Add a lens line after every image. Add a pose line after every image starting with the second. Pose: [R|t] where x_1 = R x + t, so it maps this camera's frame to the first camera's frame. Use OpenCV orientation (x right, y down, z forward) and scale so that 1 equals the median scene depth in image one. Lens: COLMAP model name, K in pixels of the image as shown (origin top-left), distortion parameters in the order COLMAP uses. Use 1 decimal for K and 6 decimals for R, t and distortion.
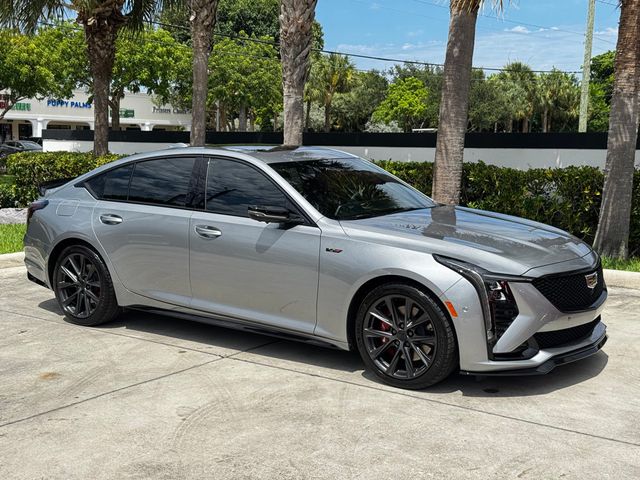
lens RADIAL K [[897.9, 0, 320.0], [0, 897.9, 240.0], [0, 0, 1]] dist [0.185338, -0.394187]
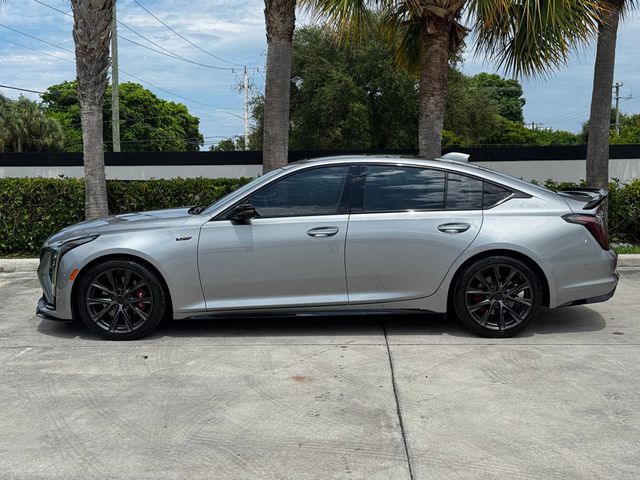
lens RADIAL K [[892.2, 0, 323.8], [0, 892.2, 241.4], [0, 0, 1]] dist [0.198187, -0.415748]
pose [[0.810314, -0.068382, 0.581993, -0.351533], [0.085938, 0.996297, -0.002590, 0.000163], [-0.579661, 0.052114, 0.813190, 0.067672]]
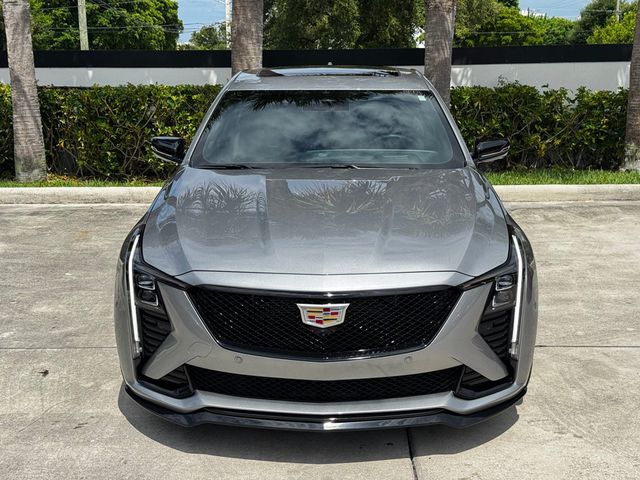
lens RADIAL K [[897.9, 0, 320.0], [0, 897.9, 240.0], [0, 0, 1]] dist [0.185338, -0.394187]
pose [[0.803681, -0.137112, 0.579049, -0.264164], [0.084861, 0.989555, 0.116535, -0.025235], [-0.588979, -0.044518, 0.806921, 0.182310]]
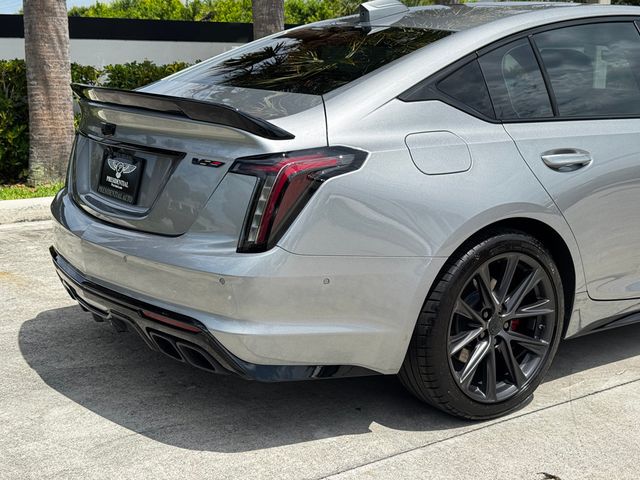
lens RADIAL K [[894.7, 0, 320.0], [0, 894.7, 240.0], [0, 0, 1]] dist [0.198381, -0.439084]
pose [[0.300938, -0.197345, 0.933001, -0.346607], [0.110184, 0.978997, 0.171534, -0.037235], [-0.947257, 0.051181, 0.316362, 0.481579]]
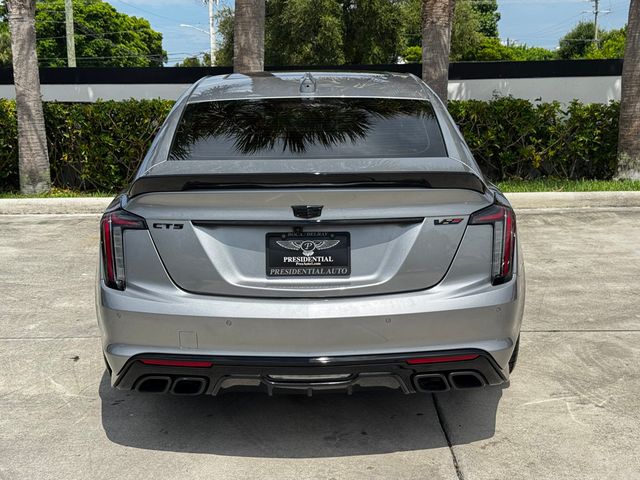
lens RADIAL K [[894.7, 0, 320.0], [0, 894.7, 240.0], [0, 0, 1]] dist [0.198381, -0.439084]
pose [[0.791926, -0.124009, 0.597892, -0.283224], [0.090160, 0.992175, 0.086367, -0.012657], [-0.603924, -0.014491, 0.796910, 0.182273]]
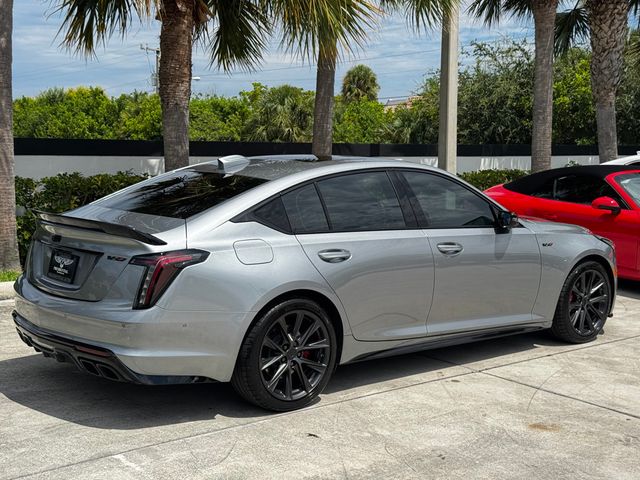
lens RADIAL K [[894.7, 0, 320.0], [0, 894.7, 240.0], [0, 0, 1]] dist [0.198381, -0.439084]
pose [[0.222708, -0.106110, 0.969093, -0.481003], [0.105631, 0.990833, 0.084215, -0.050369], [-0.969146, 0.083611, 0.231875, 0.411510]]
